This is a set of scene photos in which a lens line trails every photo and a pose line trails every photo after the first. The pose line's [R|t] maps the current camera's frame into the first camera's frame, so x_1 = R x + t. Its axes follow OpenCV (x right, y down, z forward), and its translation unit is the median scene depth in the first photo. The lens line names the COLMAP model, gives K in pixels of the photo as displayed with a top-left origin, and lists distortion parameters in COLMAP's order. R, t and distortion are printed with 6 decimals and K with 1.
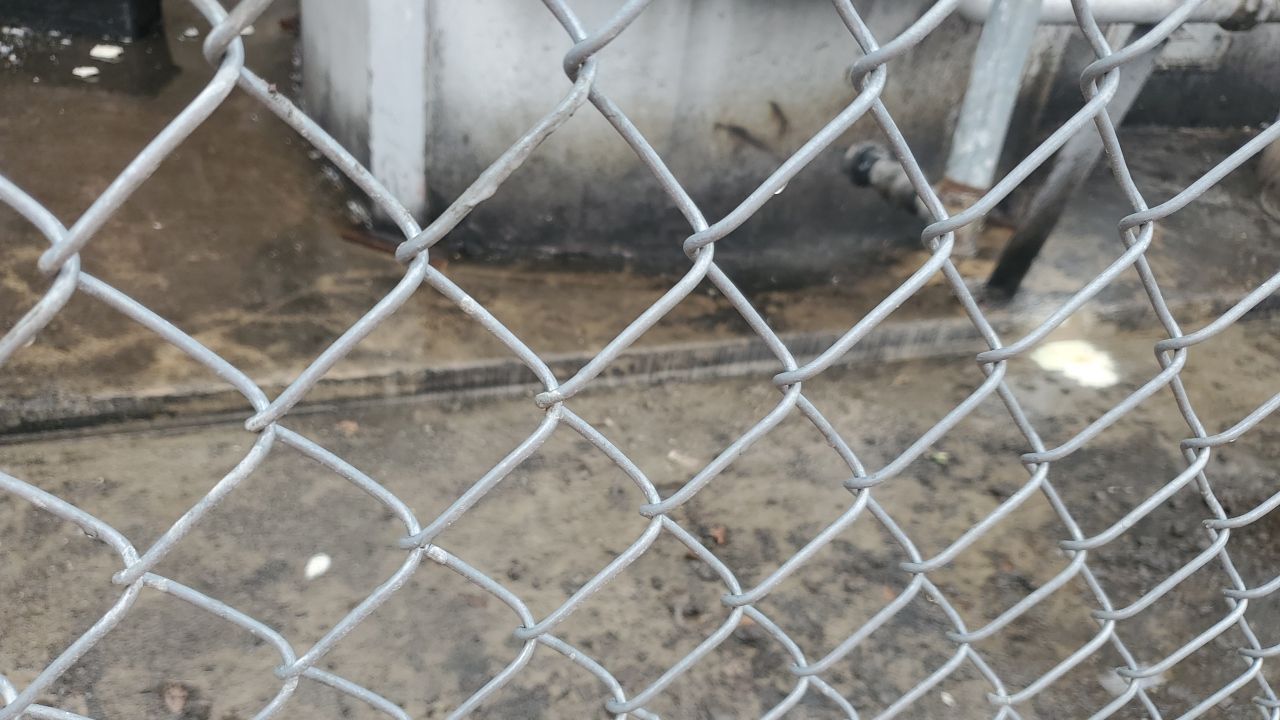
lens RADIAL K [[1026.5, 0, 636.6], [0, 1026.5, 360.2], [0, 0, 1]] dist [0.024263, -0.002447]
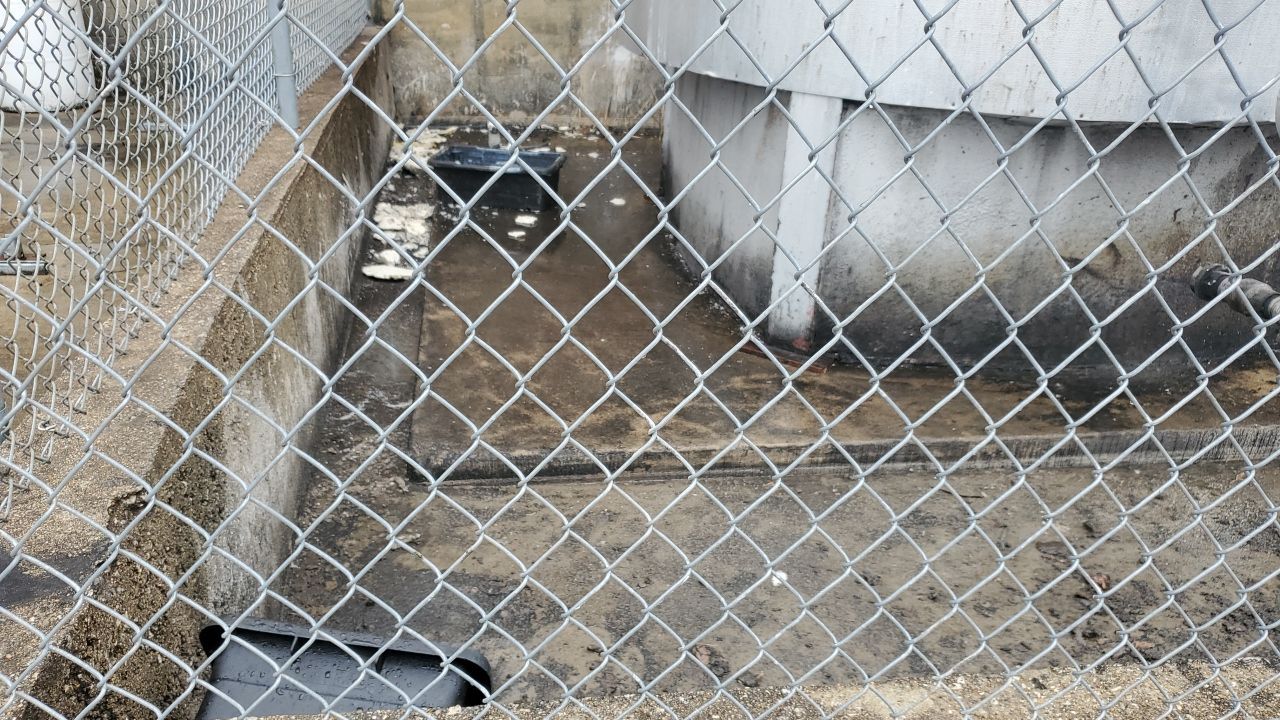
lens RADIAL K [[1026.5, 0, 643.4], [0, 1026.5, 357.8], [0, 0, 1]] dist [0.024263, -0.002447]
pose [[0.982029, 0.008477, -0.188538, -0.204893], [-0.041886, 0.983866, -0.173934, 0.137939], [0.184022, 0.178705, 0.966540, -0.279596]]
